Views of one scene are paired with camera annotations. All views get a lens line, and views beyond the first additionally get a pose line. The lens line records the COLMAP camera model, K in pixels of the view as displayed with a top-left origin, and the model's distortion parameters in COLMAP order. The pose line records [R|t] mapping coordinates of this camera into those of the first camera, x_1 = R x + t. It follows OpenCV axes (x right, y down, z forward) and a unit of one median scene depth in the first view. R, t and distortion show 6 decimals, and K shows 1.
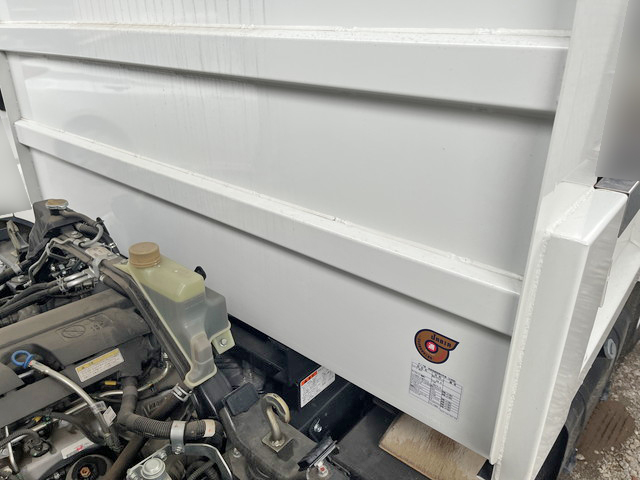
lens RADIAL K [[487.6, 0, 319.6], [0, 487.6, 238.5], [0, 0, 1]] dist [0.063501, -0.079389]
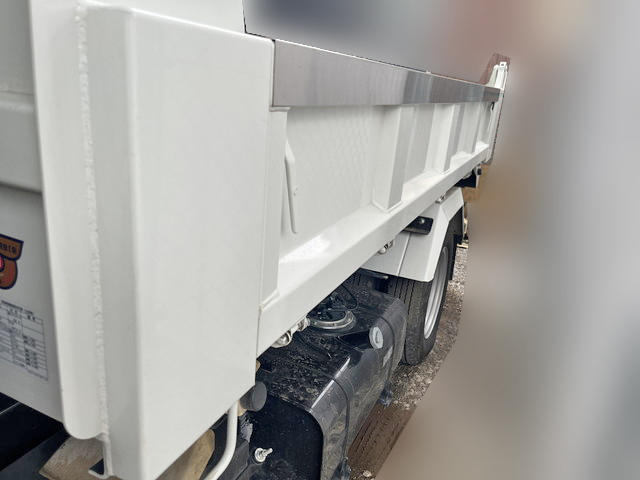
lens RADIAL K [[487.6, 0, 319.6], [0, 487.6, 236.5], [0, 0, 1]] dist [0.063501, -0.079389]
pose [[0.956866, 0.004389, 0.290495, 0.318807], [0.030719, 0.992752, -0.116187, 0.200241], [-0.288900, 0.120099, 0.949796, 0.204761]]
